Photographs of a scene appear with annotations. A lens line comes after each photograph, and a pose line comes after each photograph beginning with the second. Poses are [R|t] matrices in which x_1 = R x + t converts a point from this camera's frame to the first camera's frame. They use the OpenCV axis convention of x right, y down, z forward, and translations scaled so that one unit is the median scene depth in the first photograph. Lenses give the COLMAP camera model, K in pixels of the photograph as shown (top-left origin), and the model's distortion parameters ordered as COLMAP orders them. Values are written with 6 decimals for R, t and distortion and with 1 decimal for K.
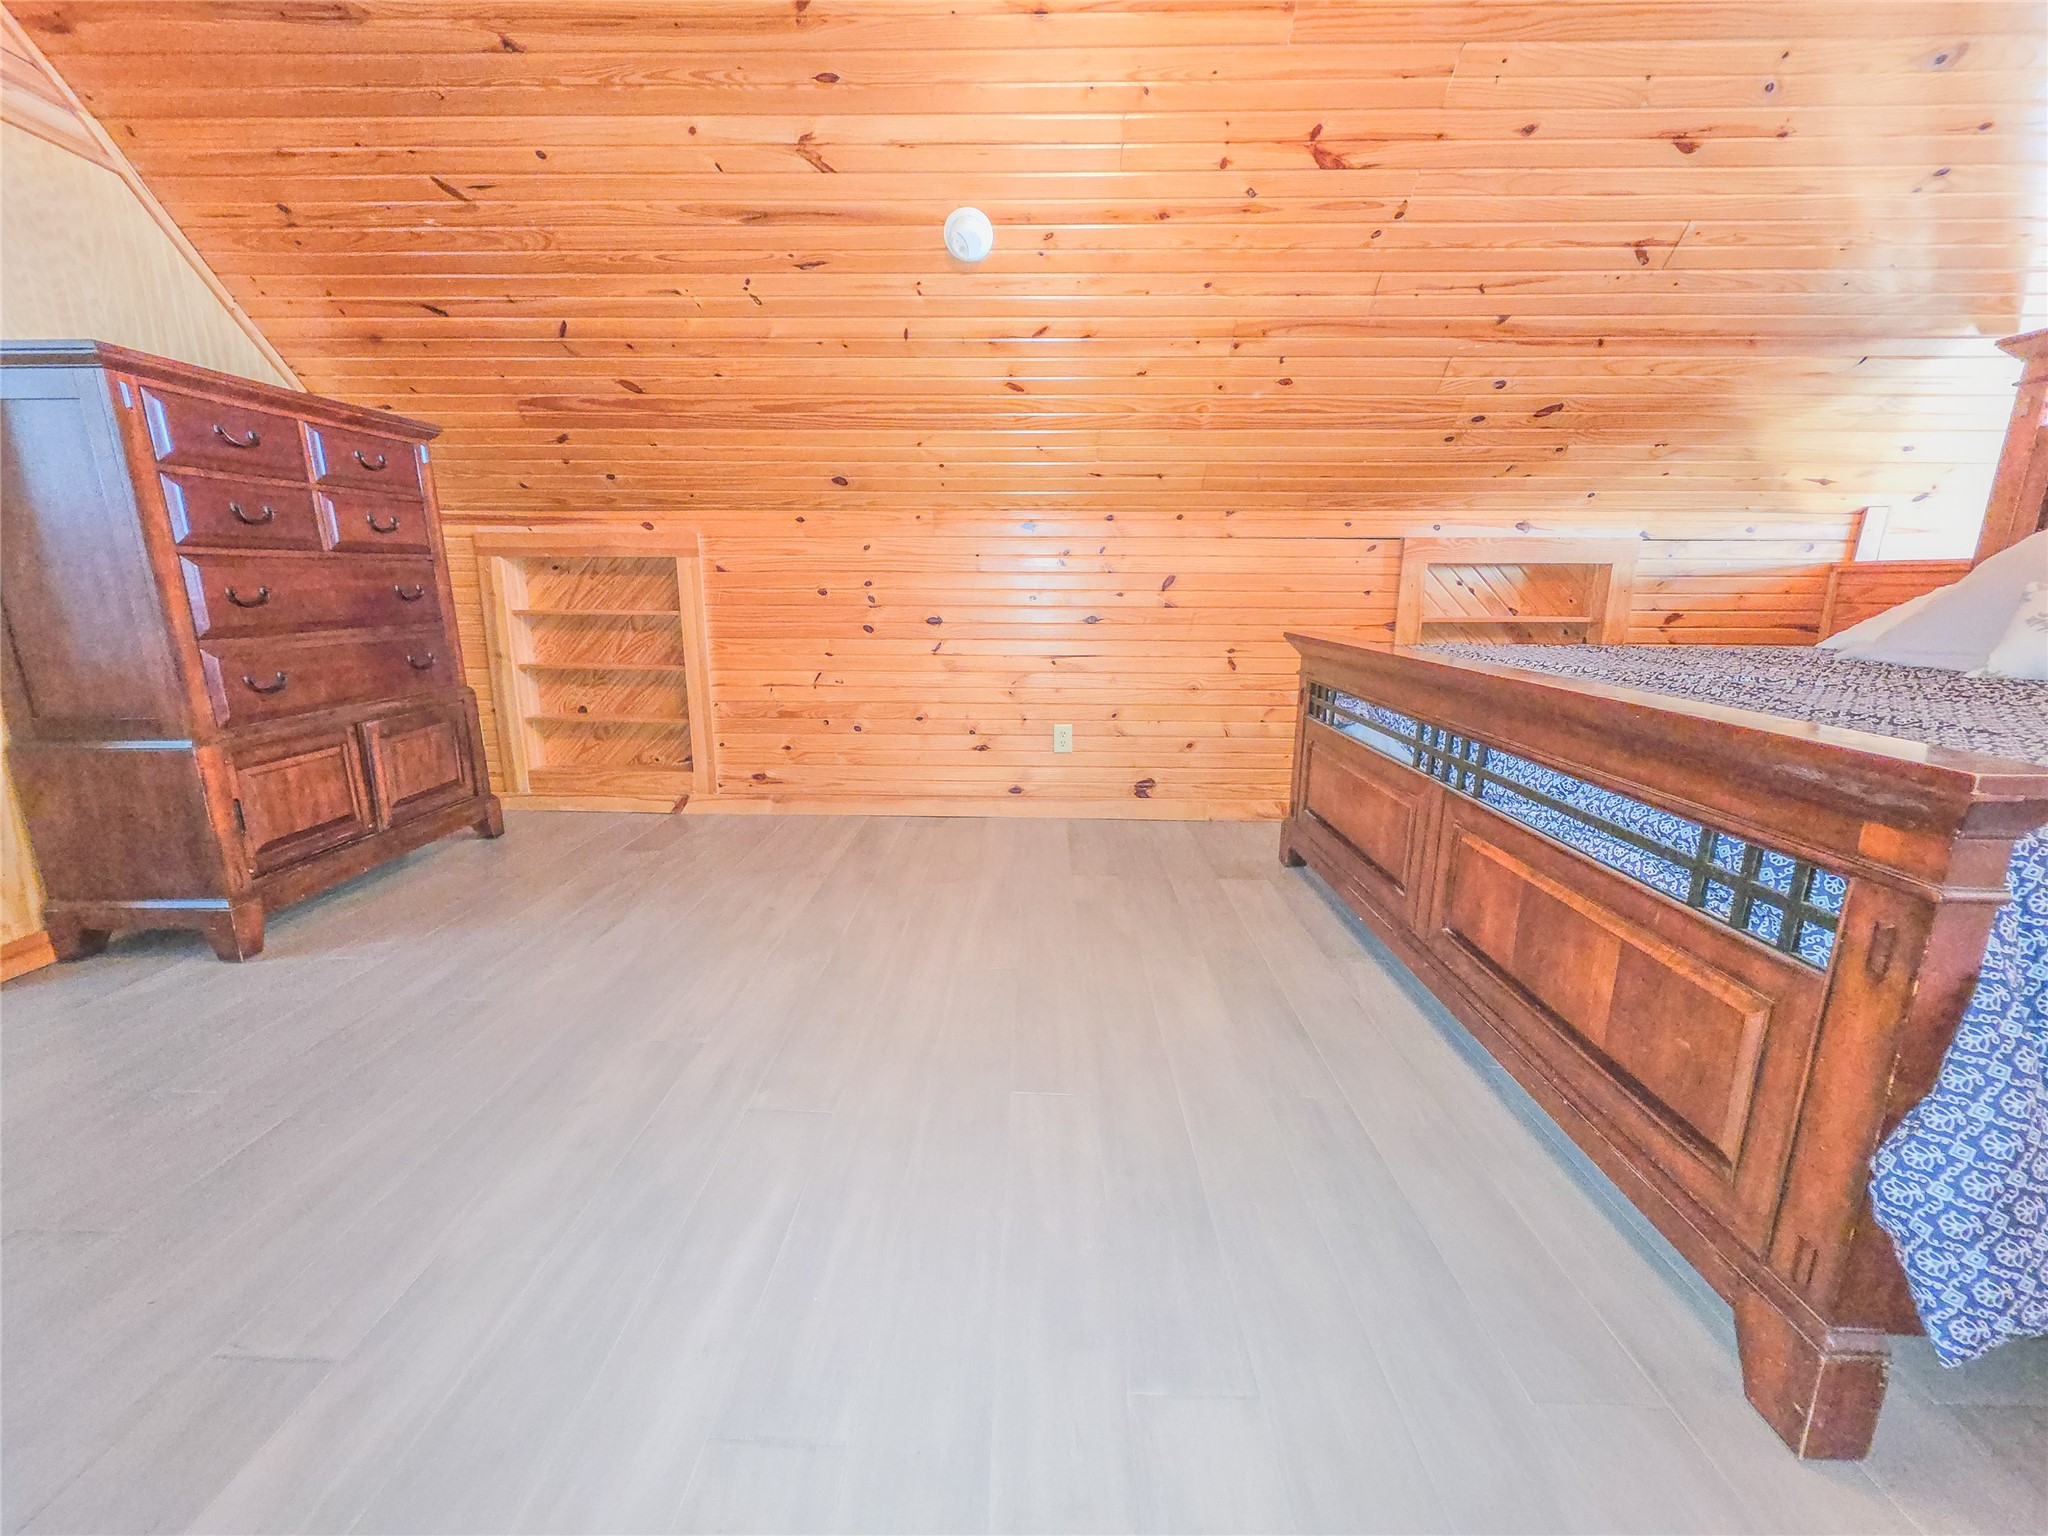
lens RADIAL K [[815.9, 0, 1040.3], [0, 815.9, 776.0], [0, 0, 1]] dist [0.004944, -0.000850]
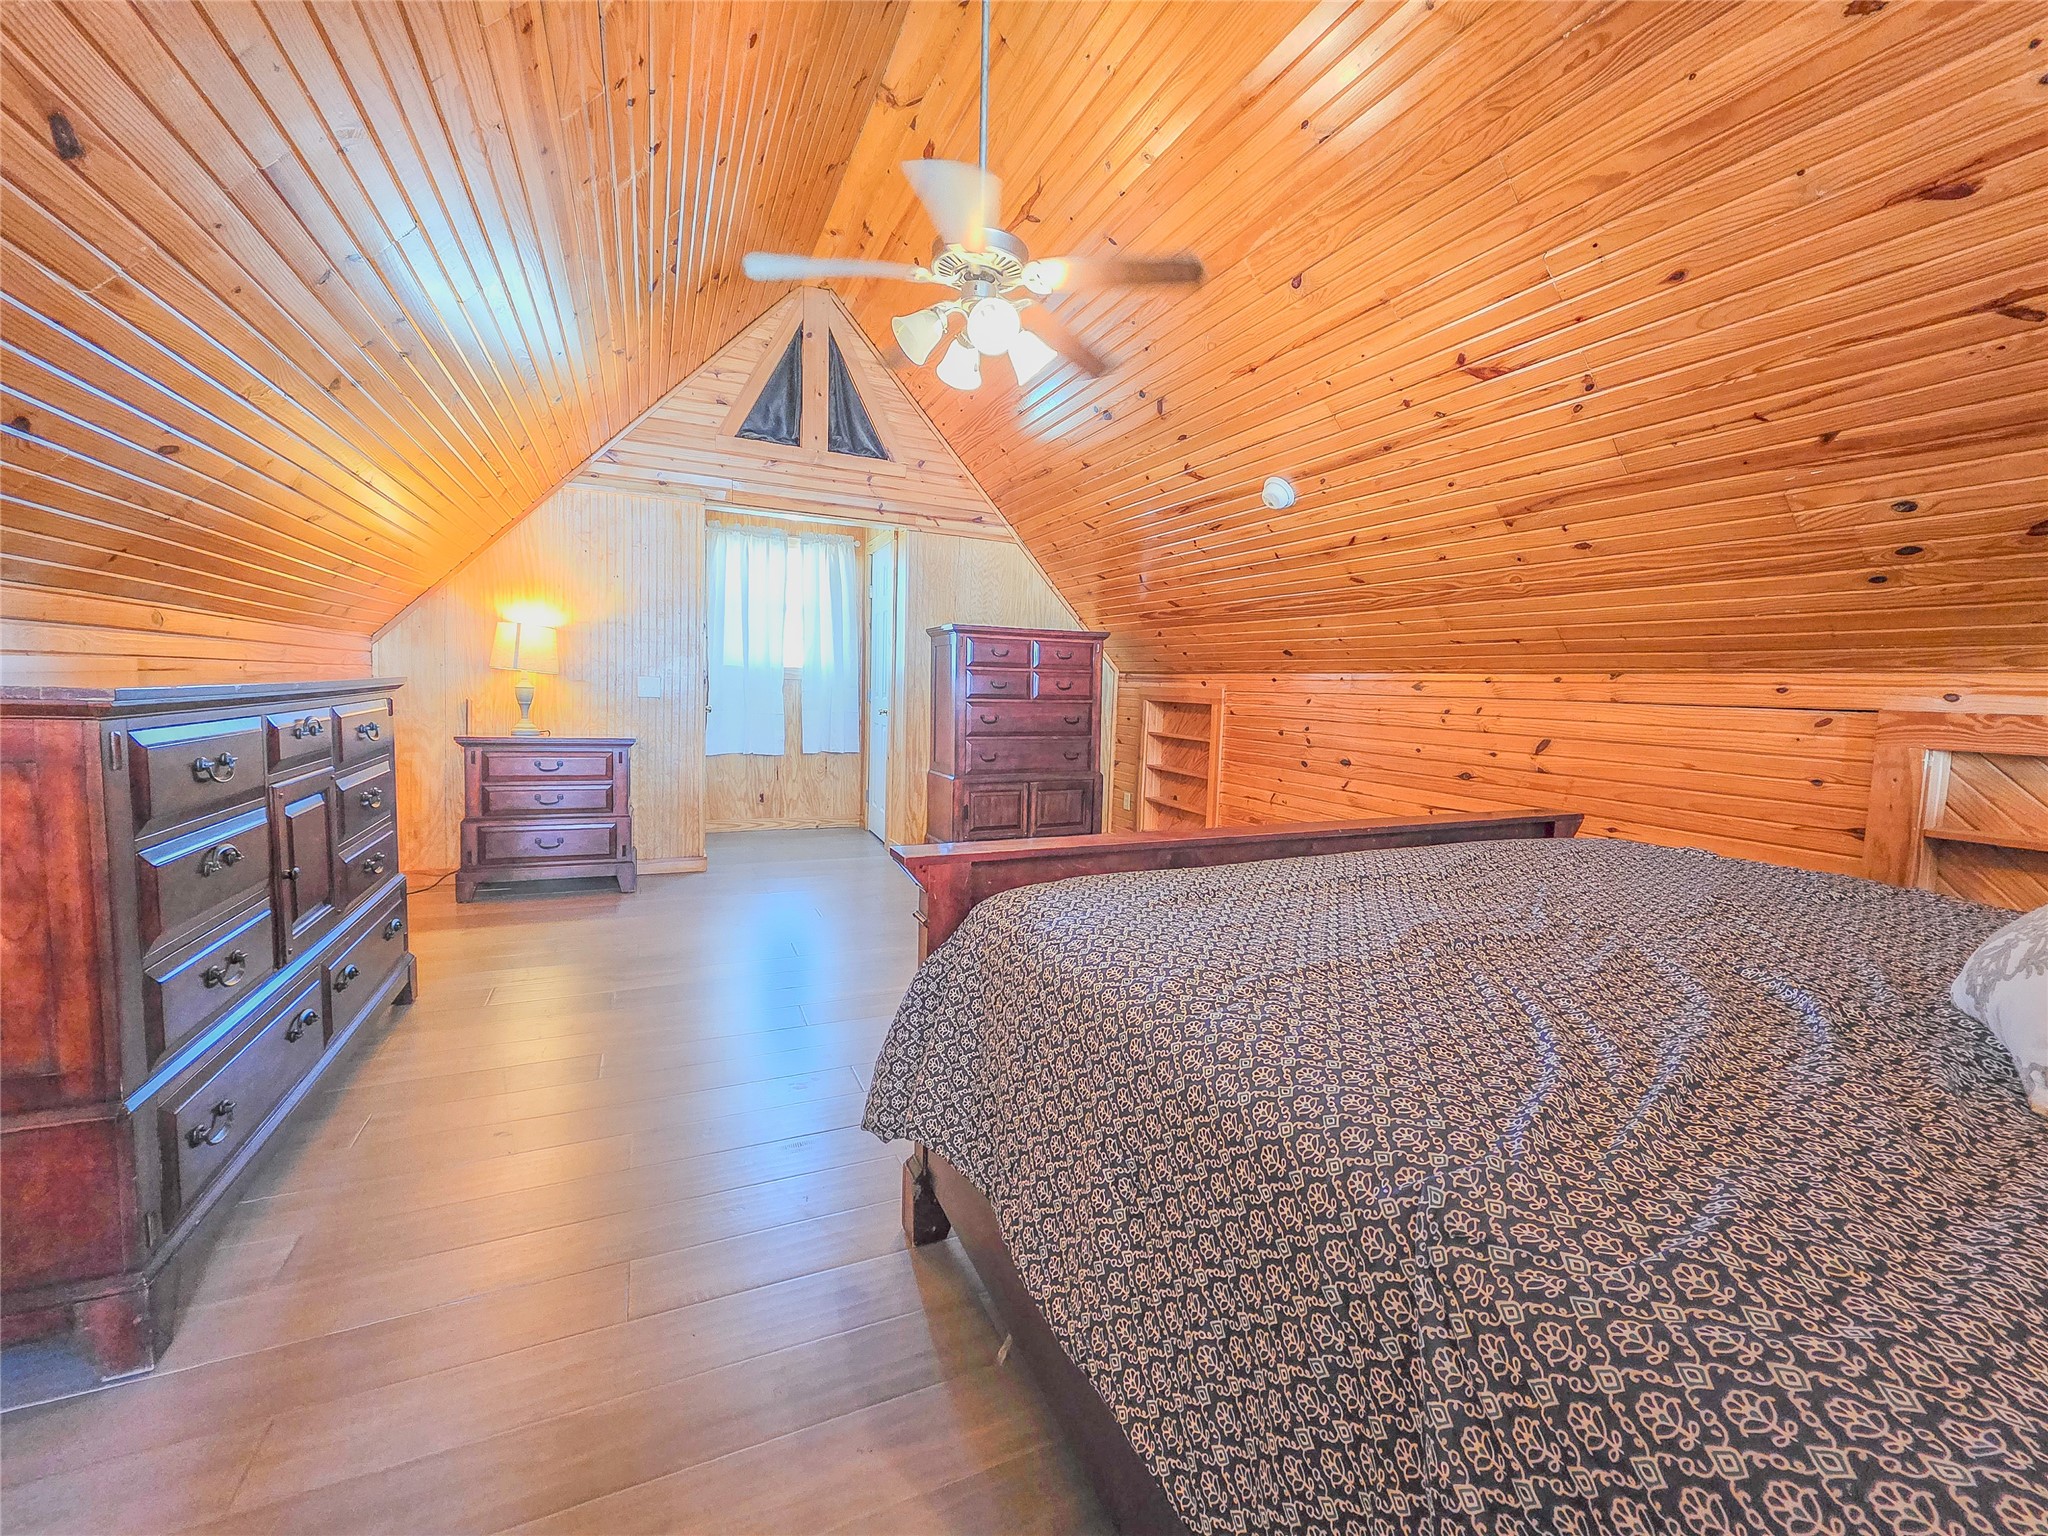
lens RADIAL K [[815.9, 0, 1041.7], [0, 815.9, 759.4], [0, 0, 1]] dist [0.004944, -0.000850]
pose [[0.450890, 0.092271, -0.887797, 0.753173], [-0.238903, 0.970829, -0.020432, -0.068355], [0.860014, 0.221310, 0.459781, 0.080933]]
